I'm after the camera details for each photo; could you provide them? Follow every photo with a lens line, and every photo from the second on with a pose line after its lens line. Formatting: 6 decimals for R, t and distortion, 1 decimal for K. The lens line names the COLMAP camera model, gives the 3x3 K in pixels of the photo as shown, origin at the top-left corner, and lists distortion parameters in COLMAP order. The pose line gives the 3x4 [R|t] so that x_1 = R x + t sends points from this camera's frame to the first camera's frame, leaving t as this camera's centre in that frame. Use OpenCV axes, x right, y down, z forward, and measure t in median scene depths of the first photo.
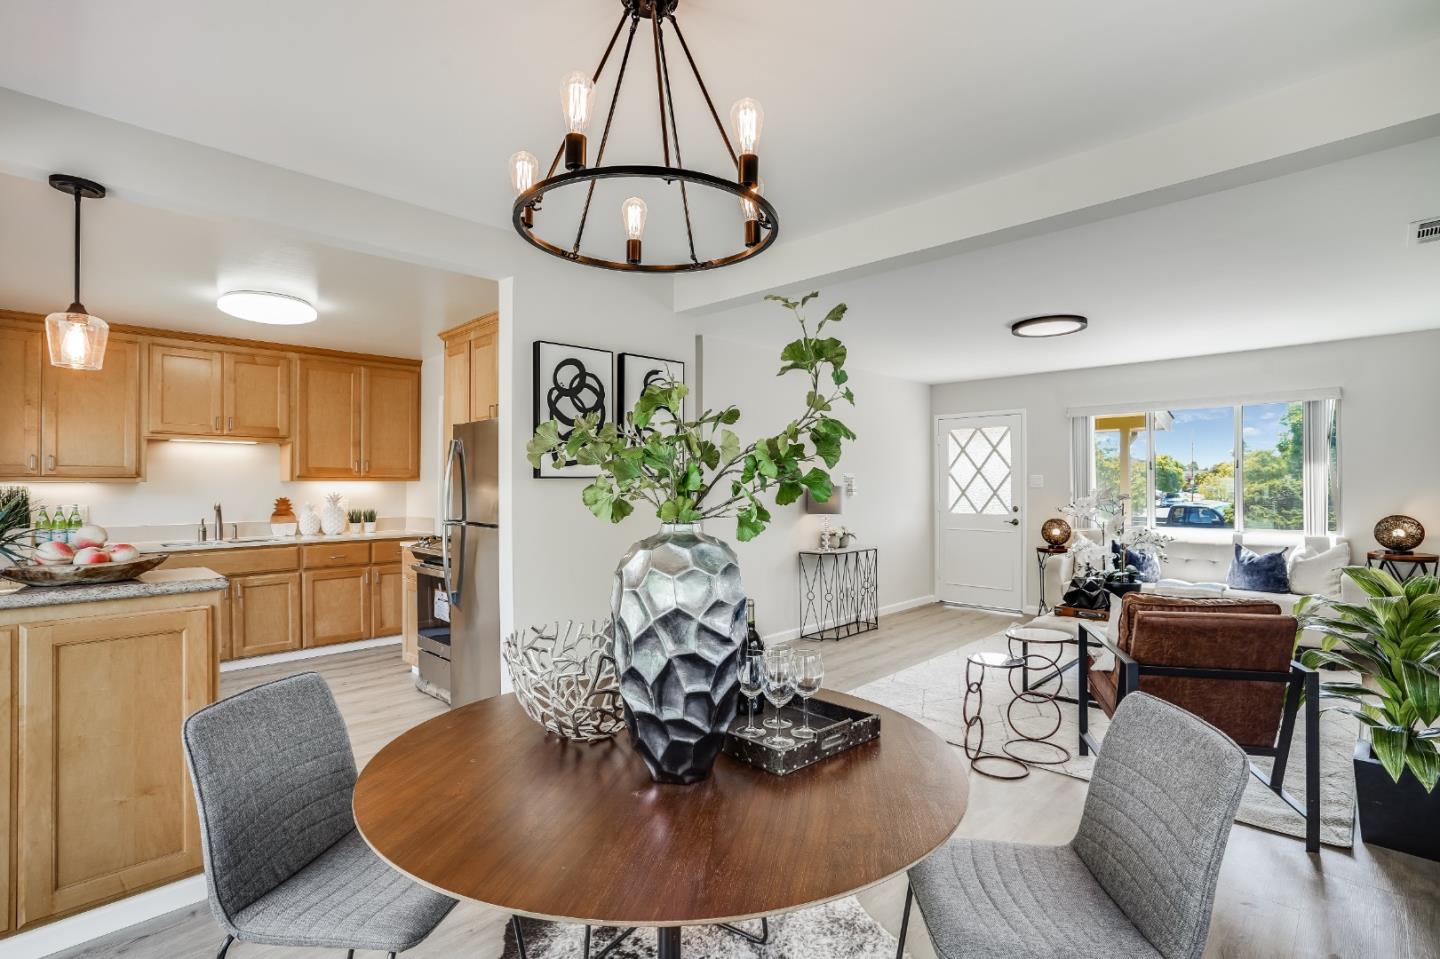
lens RADIAL K [[682.3, 0, 720.3], [0, 682.3, 477.5], [0, 0, 1]] dist [-0.031608, 0.006308]
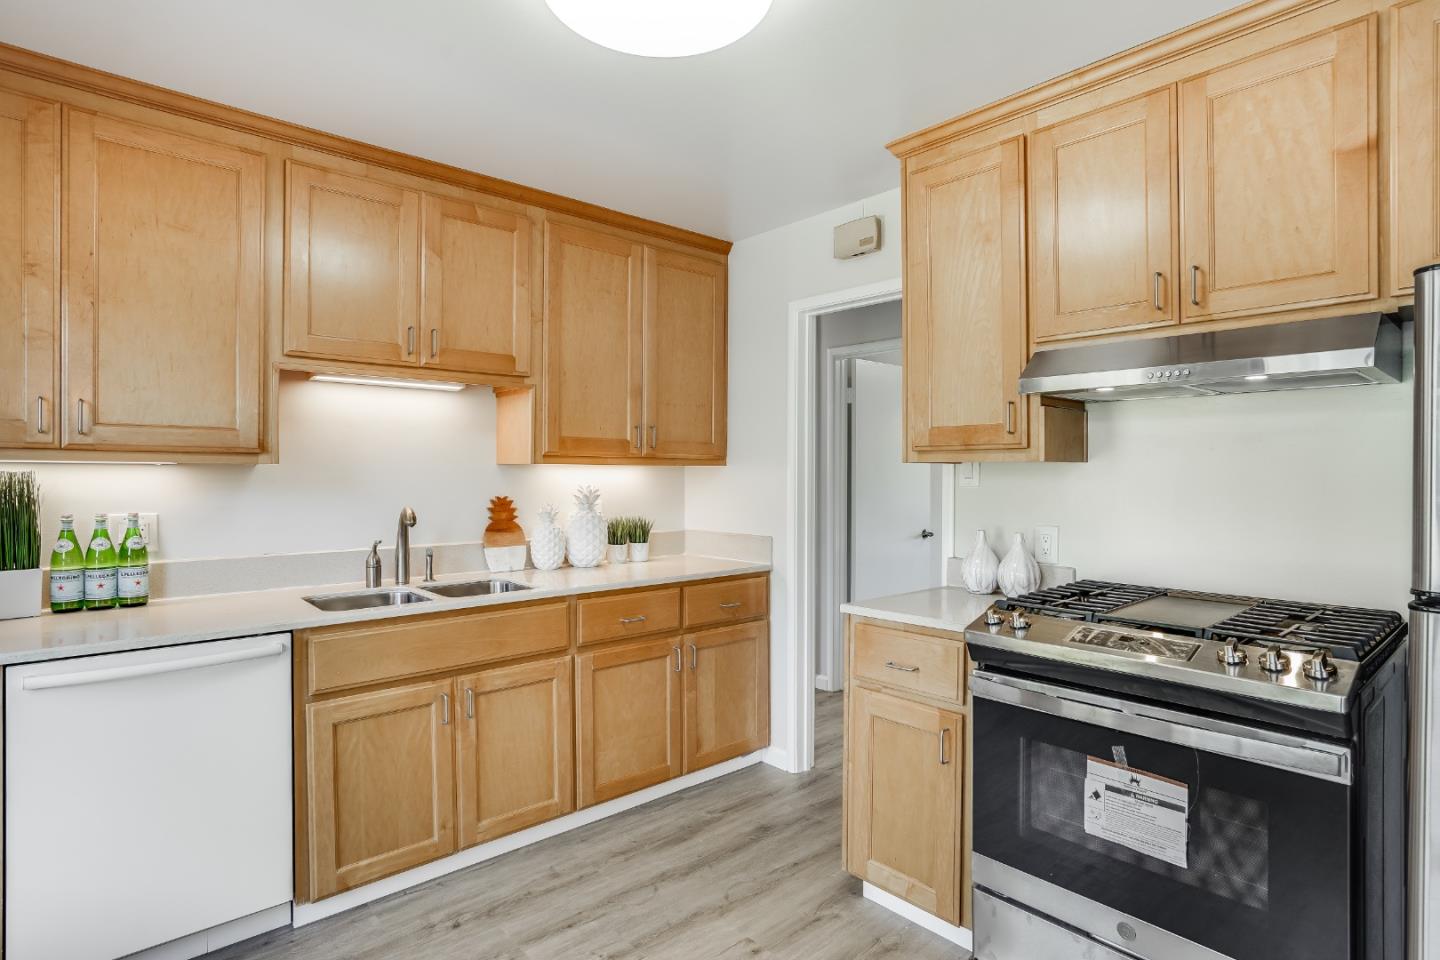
lens RADIAL K [[747.0, 0, 700.2], [0, 747.0, 477.0], [0, 0, 1]] dist [-0.035603, 0.011506]
pose [[0.996156, 0.006221, -0.087377, -0.486211], [-0.005038, 0.999893, 0.013745, 0.006835], [0.087453, -0.013252, 0.996080, 0.482132]]
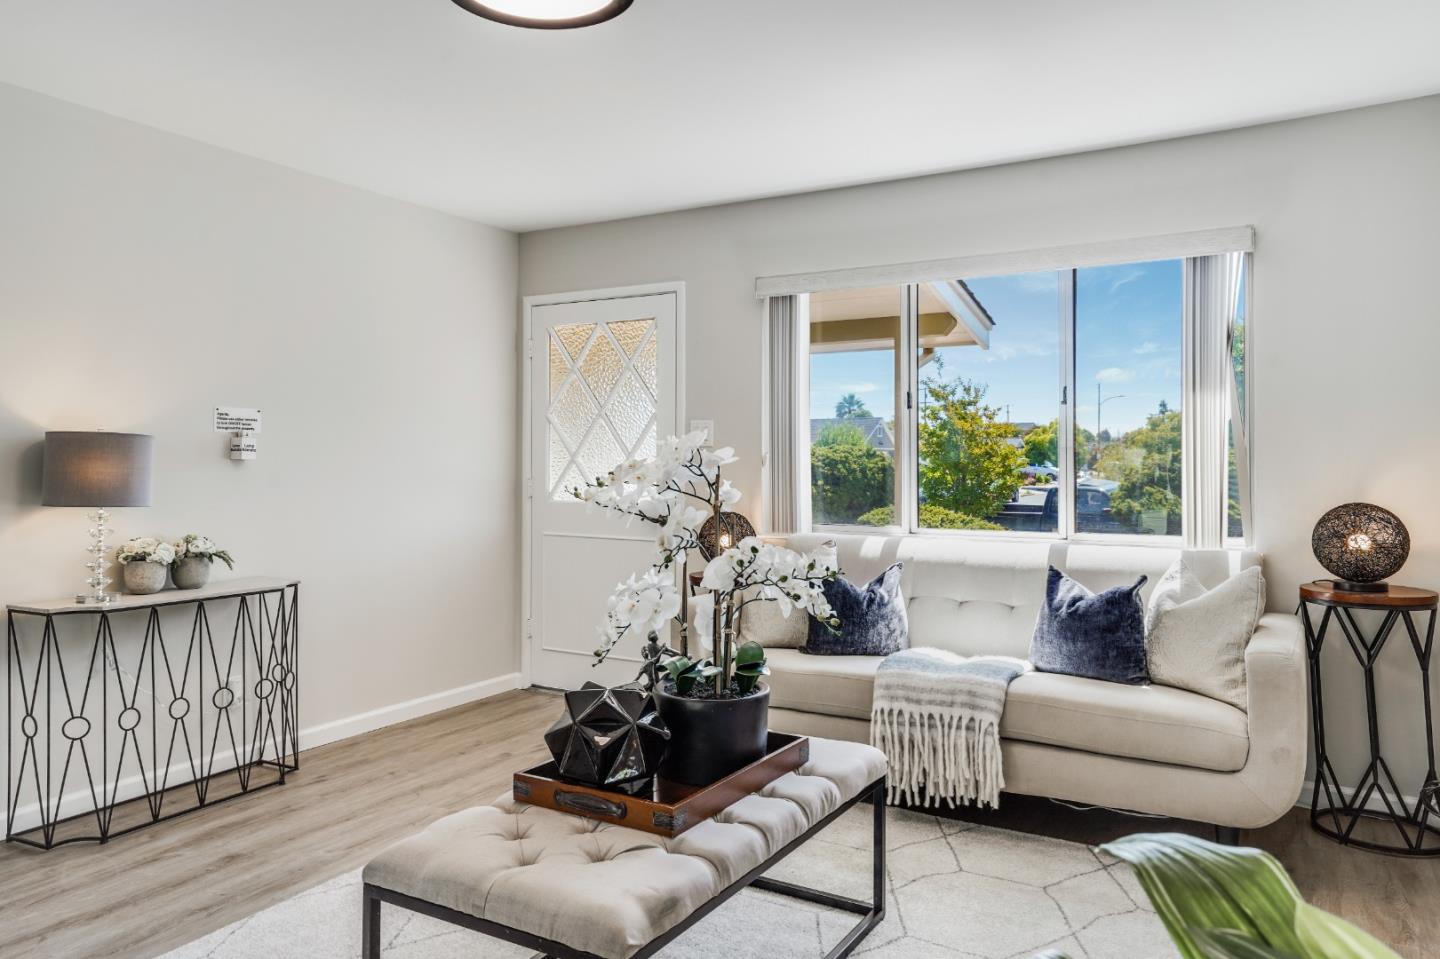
lens RADIAL K [[1046.2, 0, 696.9], [0, 1046.2, 448.4], [0, 0, 1]] dist [0.000195, 0.004618]
pose [[0.967820, 0.007822, 0.251521, 0.397740], [-0.008321, 0.999965, 0.000919, 0.021876], [-0.251505, -0.002982, 0.967851, 0.416703]]
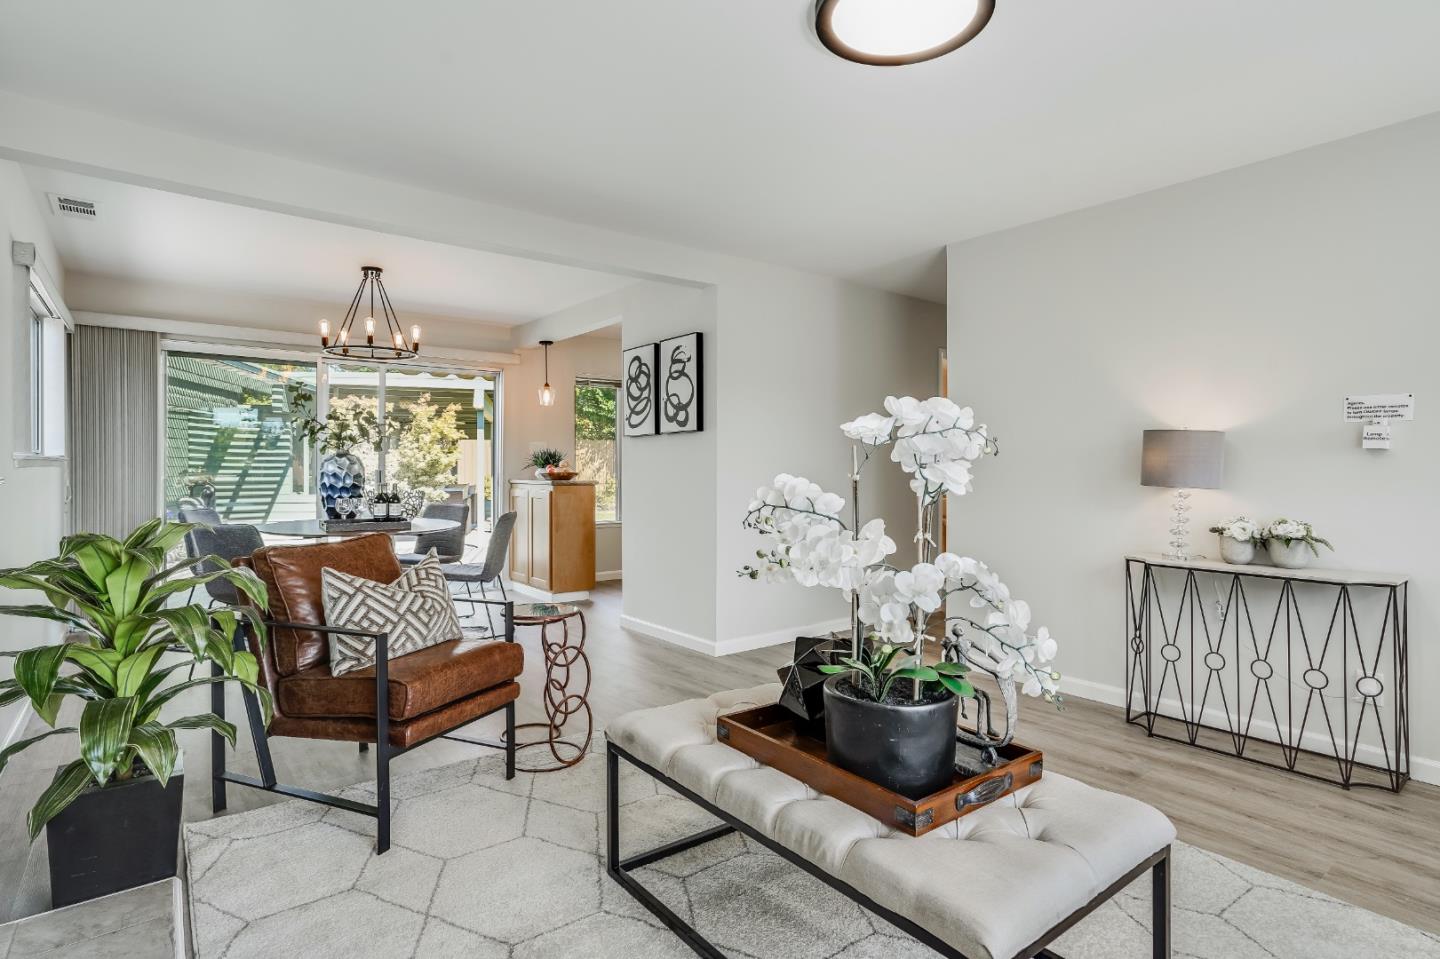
lens RADIAL K [[747.0, 0, 730.1], [0, 747.0, 464.6], [0, 0, 1]] dist [-0.035603, 0.011506]
pose [[-0.139516, 0.002215, -0.990217, 0.884387], [0.008824, 0.999961, 0.000993, 0.042047], [0.990180, -0.008599, -0.139530, 0.905489]]
